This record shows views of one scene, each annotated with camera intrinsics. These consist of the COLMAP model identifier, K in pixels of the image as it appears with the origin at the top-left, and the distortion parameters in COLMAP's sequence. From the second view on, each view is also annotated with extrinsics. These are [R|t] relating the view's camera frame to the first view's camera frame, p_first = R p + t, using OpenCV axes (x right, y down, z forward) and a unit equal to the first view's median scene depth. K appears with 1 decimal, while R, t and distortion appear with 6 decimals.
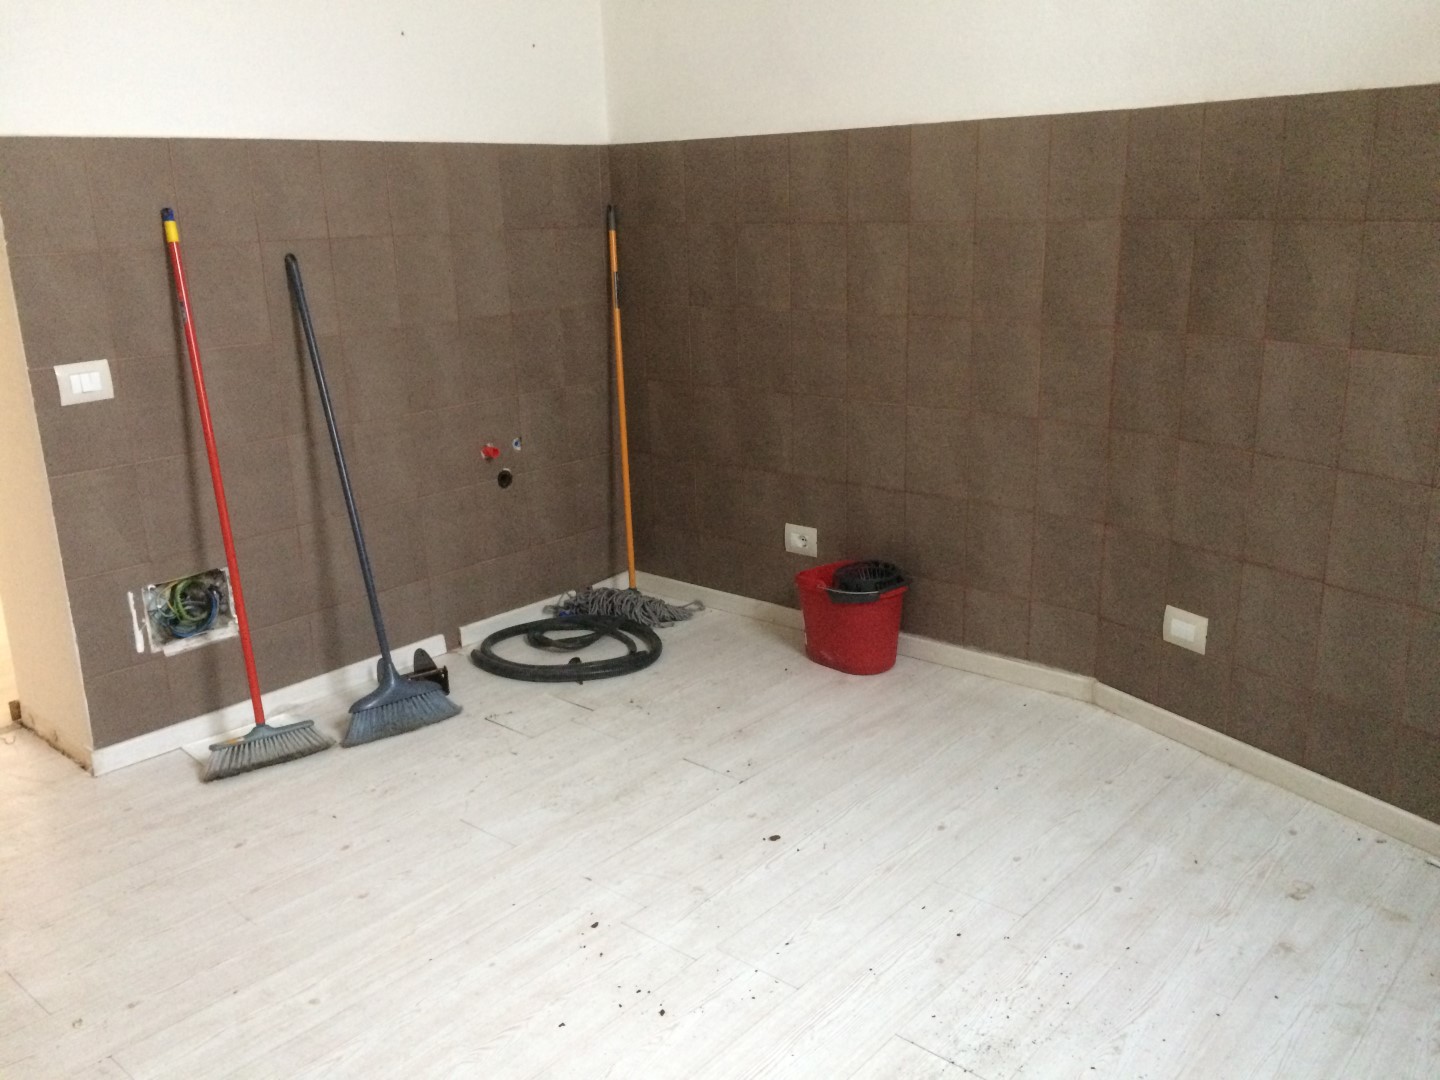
lens RADIAL K [[1222.0, 0, 720.0], [0, 1222.0, 540.0], [0, 0, 1]] dist [0.004927, 0.002751]
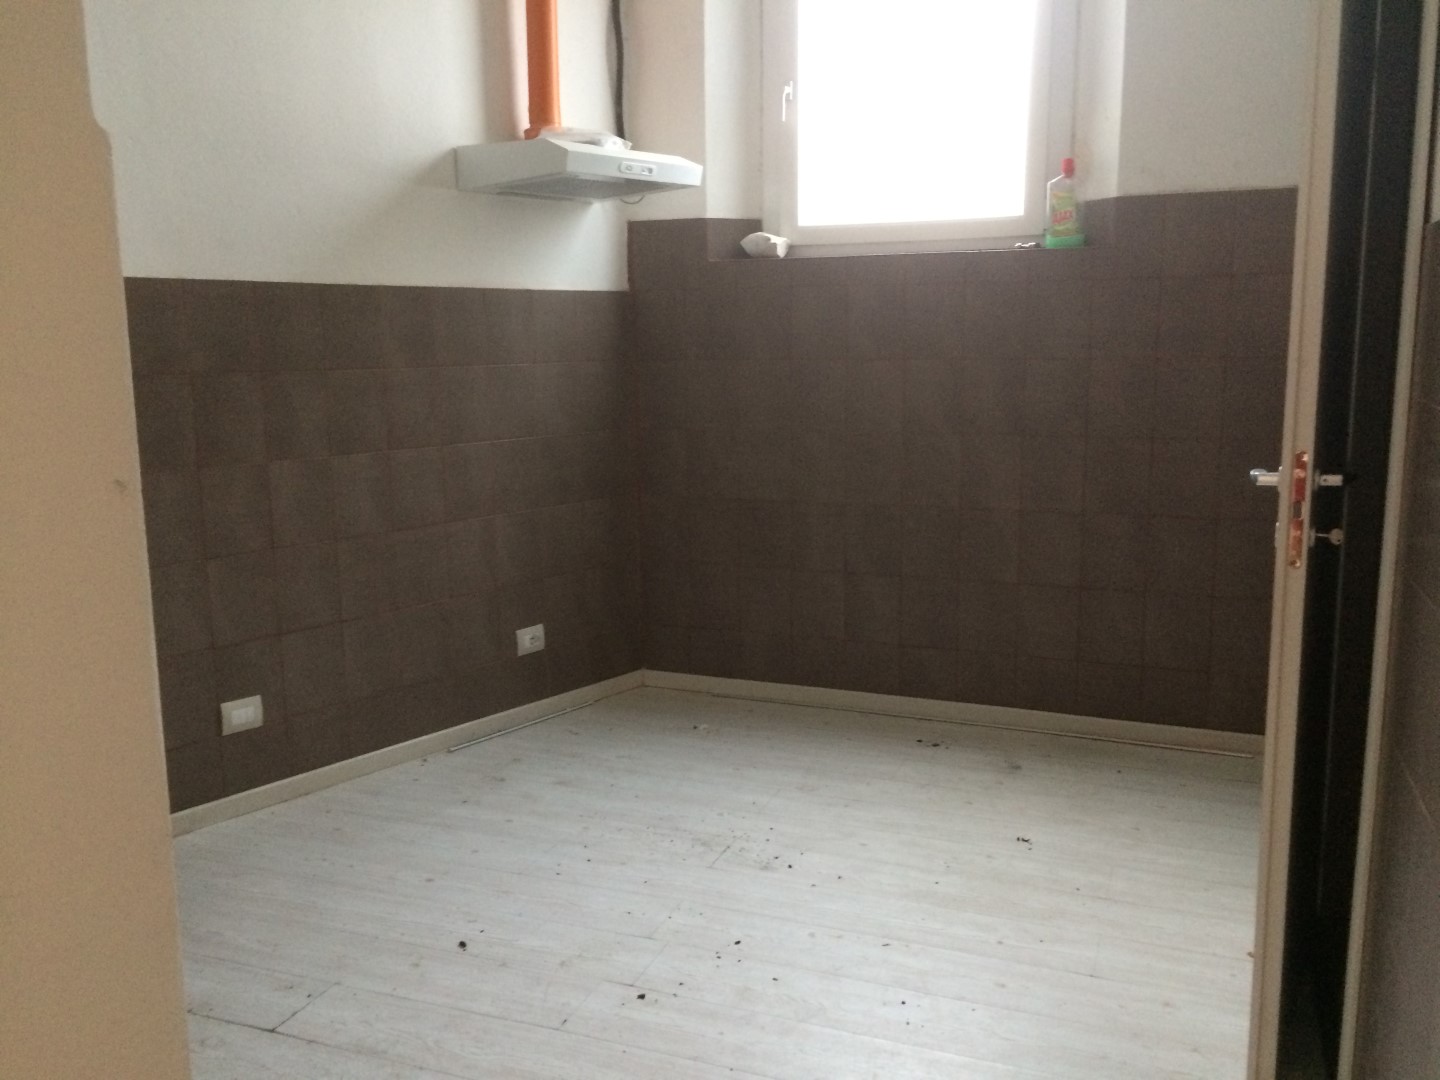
lens RADIAL K [[1228.1, 0, 720.0], [0, 1228.1, 540.0], [0, 0, 1]] dist [0.001835, 0.000010]
pose [[-0.338808, -0.134933, 0.931129, -1.014065], [0.273025, 0.932977, 0.234546, -0.280447], [-0.900370, 0.333688, -0.279260, 1.033422]]
